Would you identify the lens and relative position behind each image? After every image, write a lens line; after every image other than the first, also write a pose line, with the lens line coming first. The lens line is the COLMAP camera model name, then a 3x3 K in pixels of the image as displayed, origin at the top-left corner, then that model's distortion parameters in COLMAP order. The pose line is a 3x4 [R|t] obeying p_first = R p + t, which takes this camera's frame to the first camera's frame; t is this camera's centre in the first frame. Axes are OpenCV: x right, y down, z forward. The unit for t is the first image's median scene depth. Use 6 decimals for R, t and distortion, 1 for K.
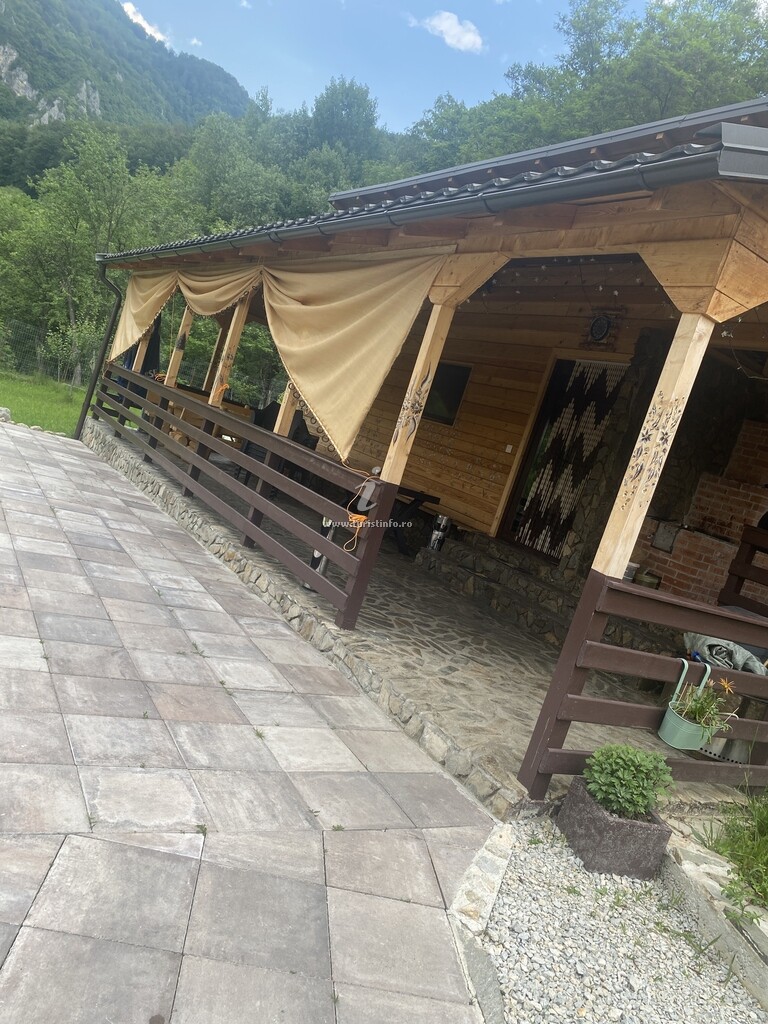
lens RADIAL K [[780.8, 0, 384.8], [0, 780.8, 514.0], [0, 0, 1]] dist [0.029423, -0.031016]
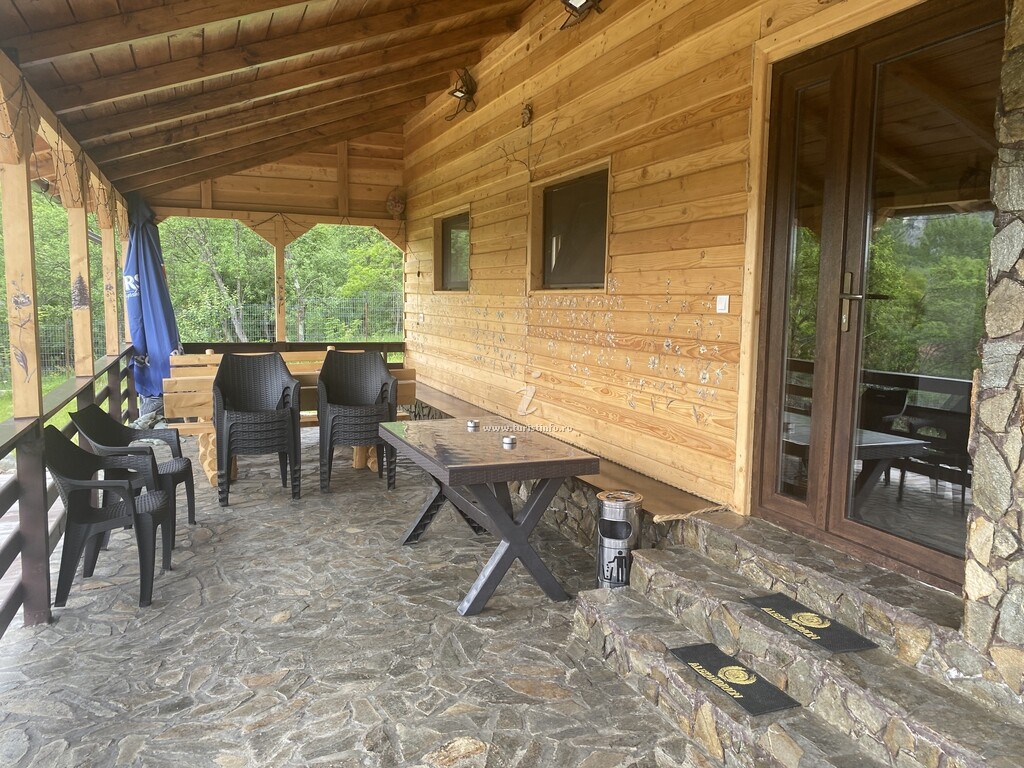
lens RADIAL K [[780.8, 0, 511.2], [0, 780.8, 382.4], [0, 0, 1]] dist [0.029423, -0.031016]
pose [[0.941965, -0.284734, -0.177844, 0.113706], [0.282451, 0.958506, -0.038570, -0.058352], [0.181447, -0.013900, 0.983303, 0.551674]]
